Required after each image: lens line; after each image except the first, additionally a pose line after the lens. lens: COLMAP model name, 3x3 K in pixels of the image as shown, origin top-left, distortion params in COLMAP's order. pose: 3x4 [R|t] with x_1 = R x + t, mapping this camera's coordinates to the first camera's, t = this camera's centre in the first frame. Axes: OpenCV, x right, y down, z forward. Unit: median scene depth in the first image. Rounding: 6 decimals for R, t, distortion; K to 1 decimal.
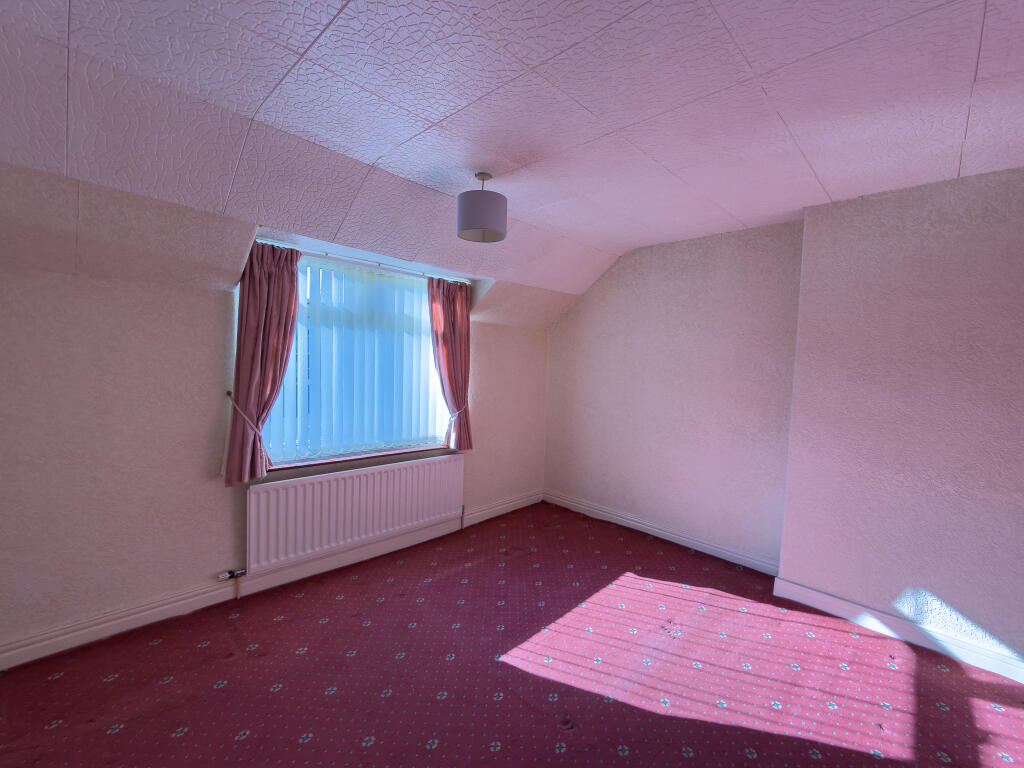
lens RADIAL K [[438.8, 0, 514.4], [0, 438.8, 386.0], [0, 0, 1]] dist [0.000362, -0.000071]
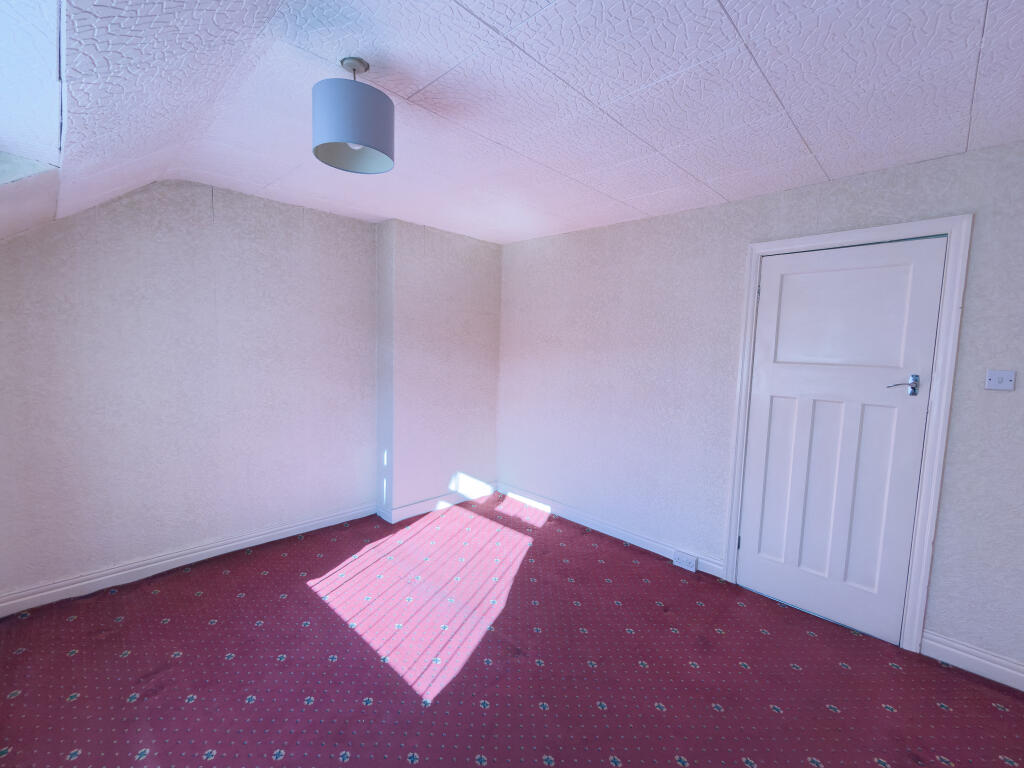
lens RADIAL K [[438.8, 0, 514.3], [0, 438.8, 381.2], [0, 0, 1]] dist [0.000362, -0.000071]
pose [[-0.001622, -0.113800, 0.993502, -0.659302], [0.033879, 0.992927, 0.113789, -0.072059], [-0.999425, 0.033843, 0.002244, 0.659196]]
